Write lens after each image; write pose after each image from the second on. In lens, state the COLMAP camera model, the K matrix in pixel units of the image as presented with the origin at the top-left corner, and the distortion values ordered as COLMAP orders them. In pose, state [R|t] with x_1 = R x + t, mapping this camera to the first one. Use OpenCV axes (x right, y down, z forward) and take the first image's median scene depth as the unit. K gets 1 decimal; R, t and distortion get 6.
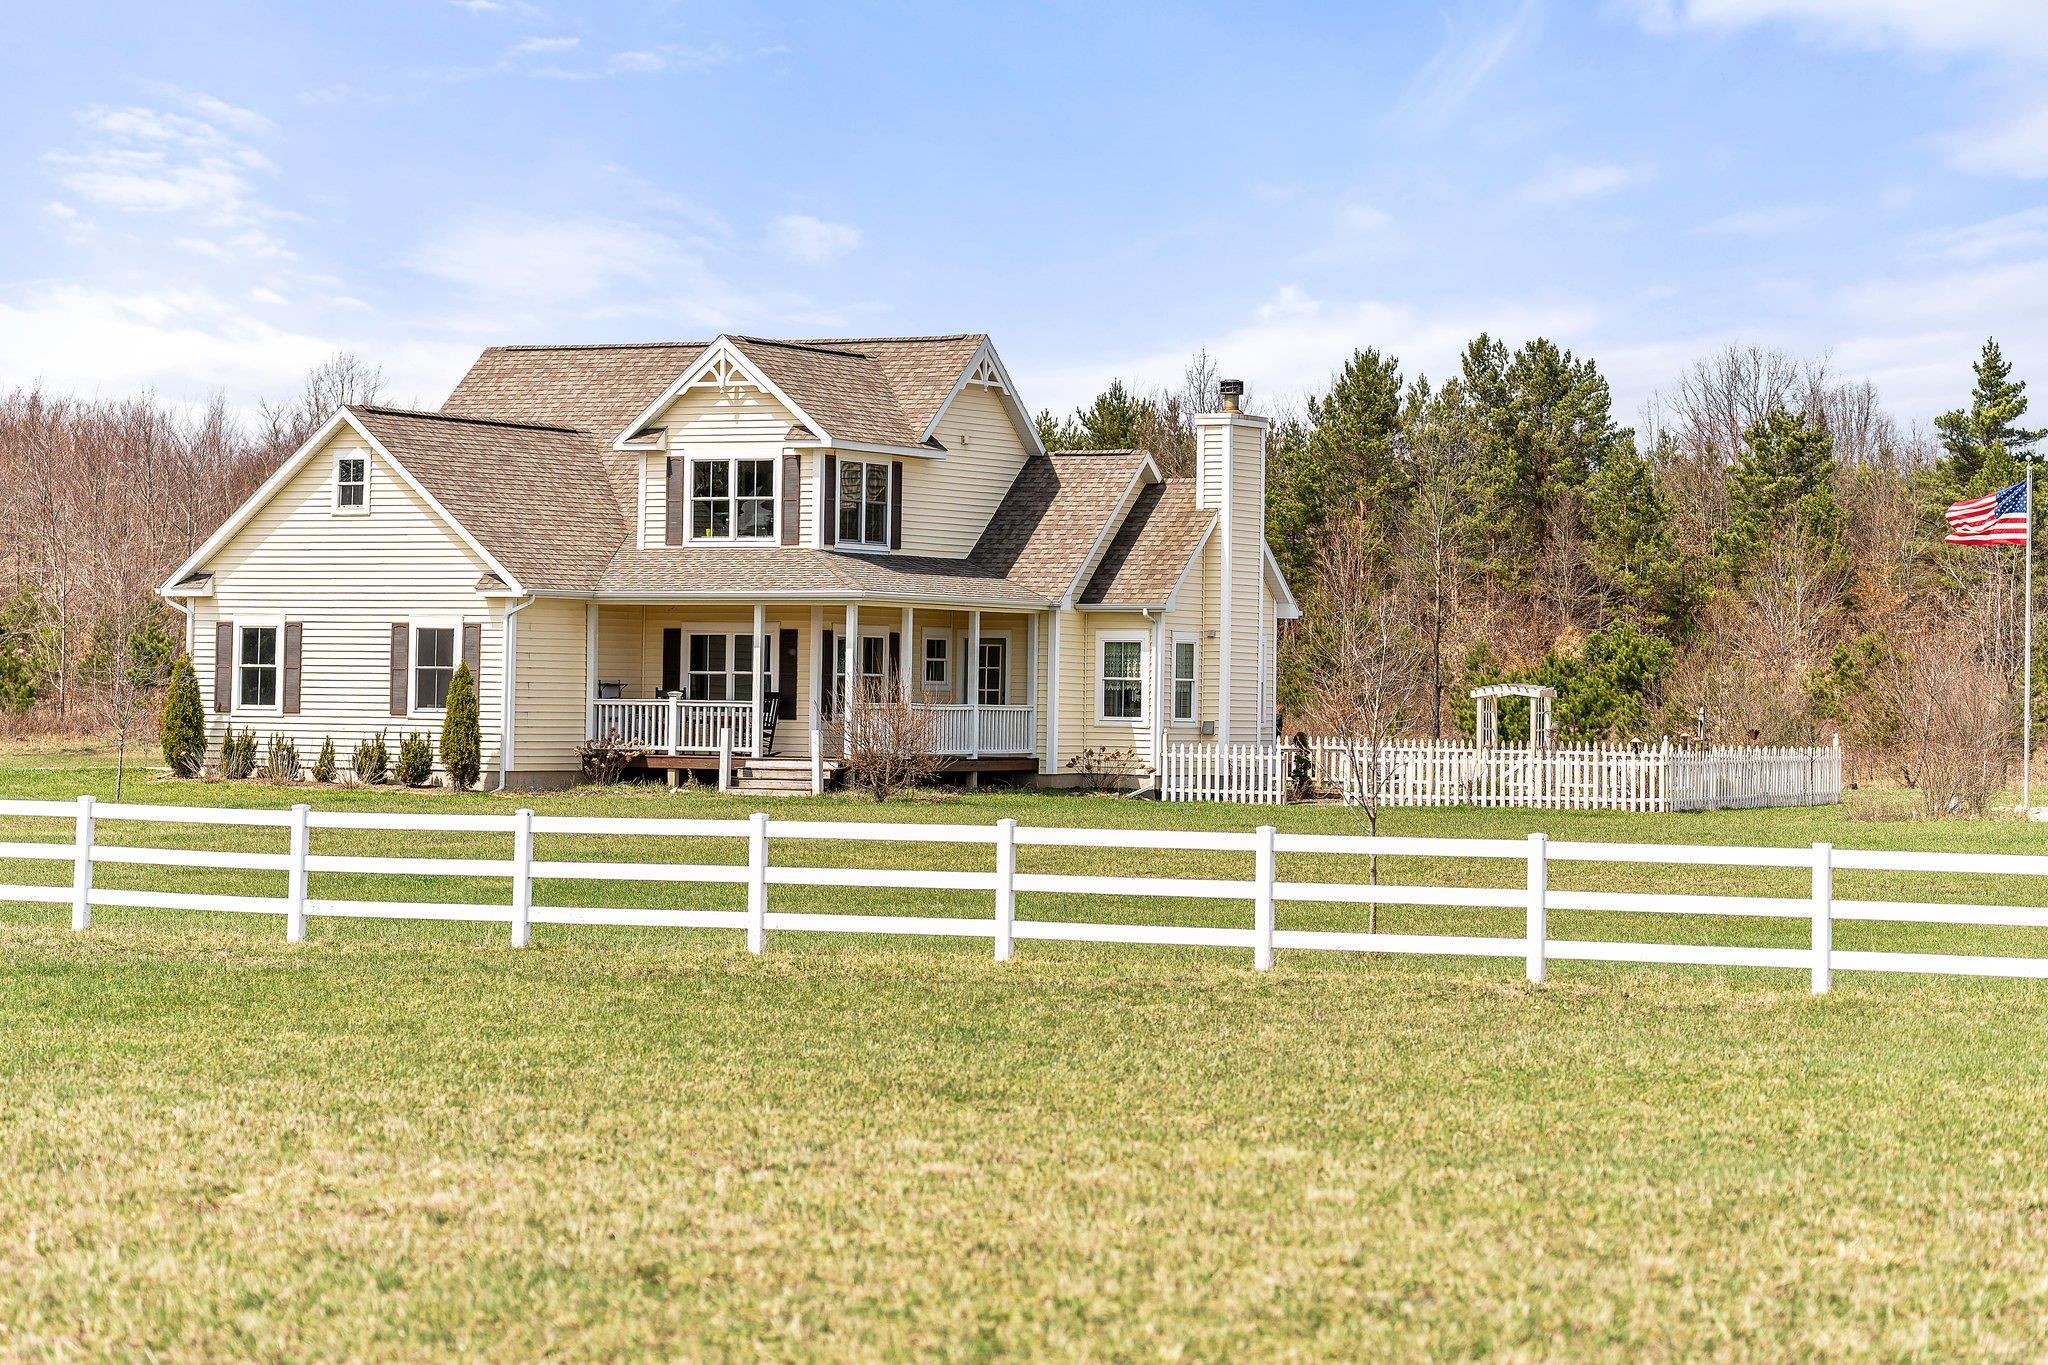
lens RADIAL K [[5139.0, 0, 1025.9], [0, 5139.0, 678.6], [0, 0, 1]] dist [0.055777, 0.000000]
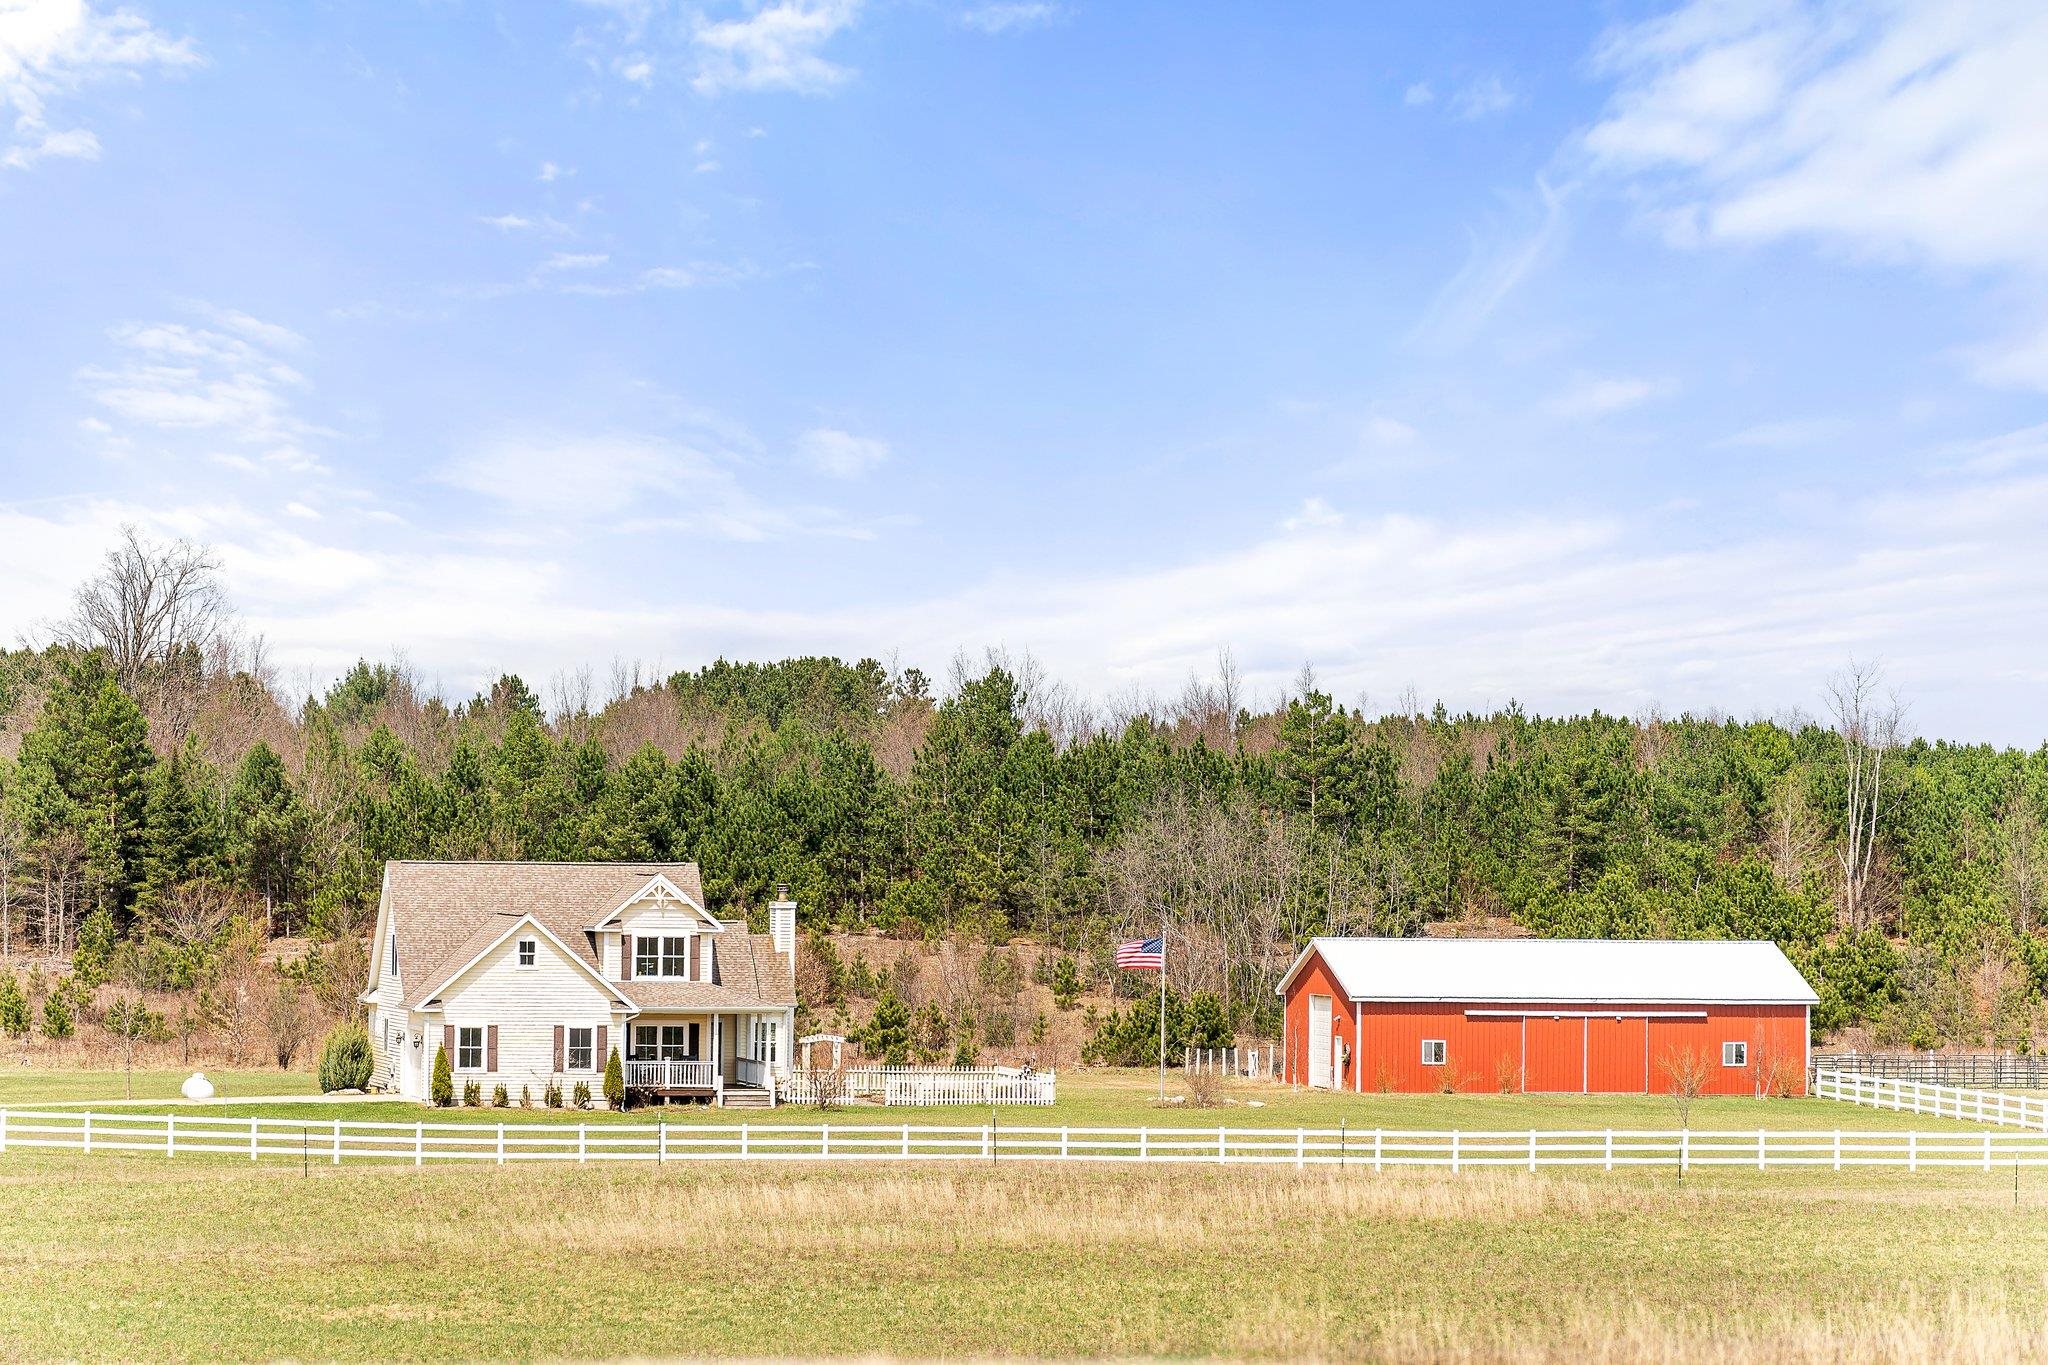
lens RADIAL K [[8281.6, 0, 1027.7], [0, 8281.6, 683.5], [0, 0, 1]] dist [0.137338, 0.000000]
pose [[0.781675, 0.006909, 0.623648, -1.924012], [-0.002236, 0.999963, -0.008274, -0.113665], [-0.623682, 0.005073, 0.781662, -1.559281]]
